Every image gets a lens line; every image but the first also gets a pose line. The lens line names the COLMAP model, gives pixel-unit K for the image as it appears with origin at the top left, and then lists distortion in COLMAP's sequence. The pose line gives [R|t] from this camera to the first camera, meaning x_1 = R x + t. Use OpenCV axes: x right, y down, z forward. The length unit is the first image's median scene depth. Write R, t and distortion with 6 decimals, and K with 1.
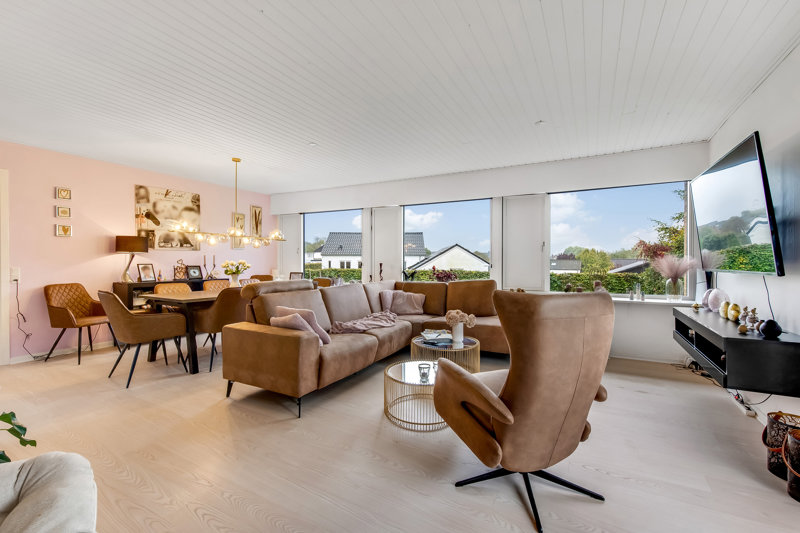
lens RADIAL K [[346.3, 0, 400.5], [0, 346.3, 262.0], [0, 0, 1]] dist [-0.003239, -0.000111]
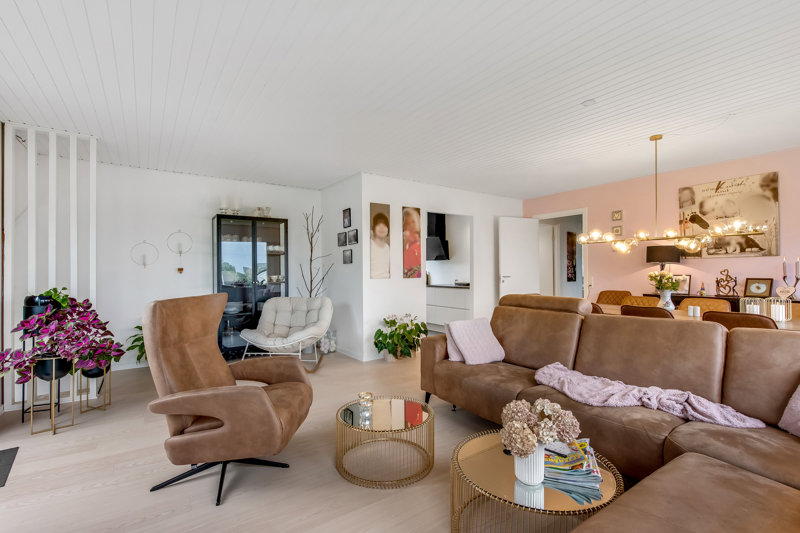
lens RADIAL K [[378.7, 0, 399.6], [0, 378.7, 269.4], [0, 0, 1]] dist [-0.000142, -0.000026]
pose [[-0.439353, -0.003041, -0.898310, 0.440298], [0.003557, 0.999981, -0.005124, -0.005898], [0.898308, -0.005446, -0.439333, 0.738727]]
